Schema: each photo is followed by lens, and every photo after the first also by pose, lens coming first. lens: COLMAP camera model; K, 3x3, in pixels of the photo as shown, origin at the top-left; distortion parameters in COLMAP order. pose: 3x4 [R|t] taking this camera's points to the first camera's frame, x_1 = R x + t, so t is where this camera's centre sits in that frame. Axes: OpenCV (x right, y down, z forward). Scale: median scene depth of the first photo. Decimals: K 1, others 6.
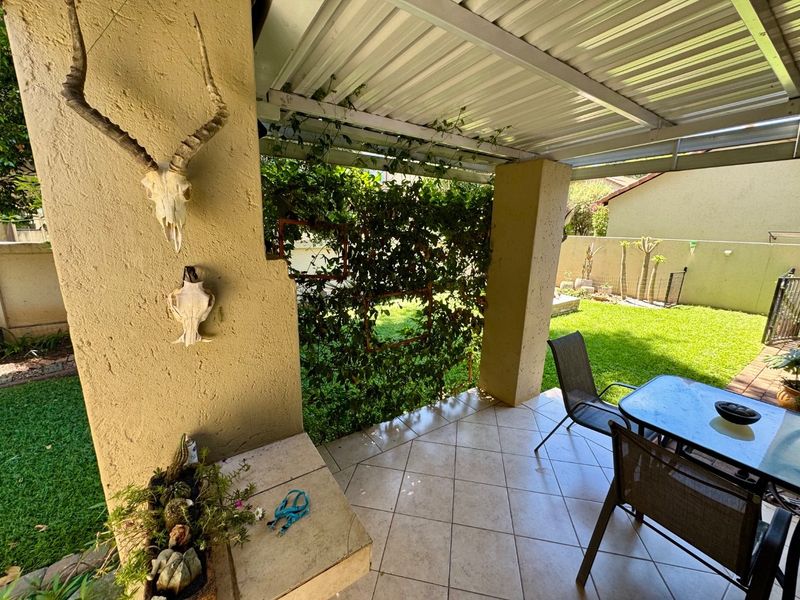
lens RADIAL K [[321.8, 0, 400.2], [0, 321.8, 303.1], [0, 0, 1]] dist [-0.002701, -0.000849]
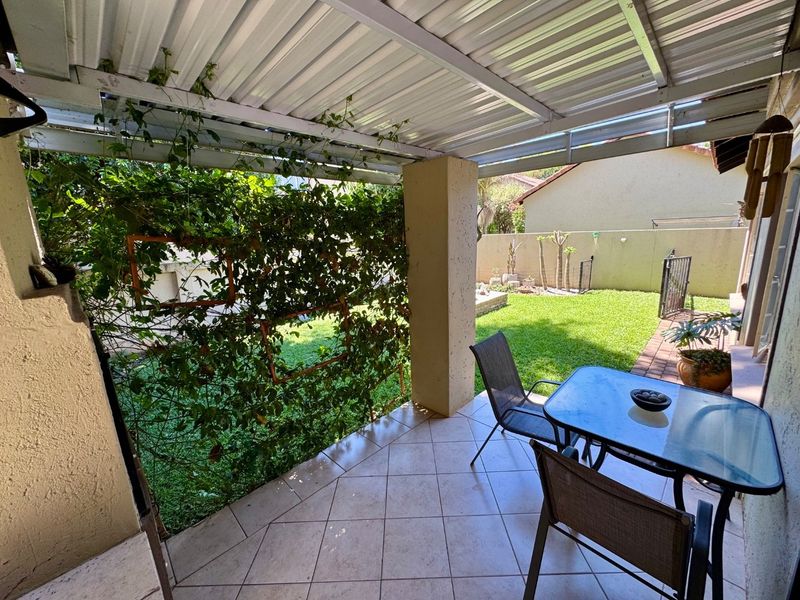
lens RADIAL K [[321.8, 0, 400.8], [0, 321.8, 304.0], [0, 0, 1]] dist [-0.002701, -0.000849]
pose [[0.978817, -0.101439, 0.177840, 0.096631], [0.104768, 0.994452, -0.009408, -0.017122], [-0.175899, 0.027840, 0.984015, 0.098016]]
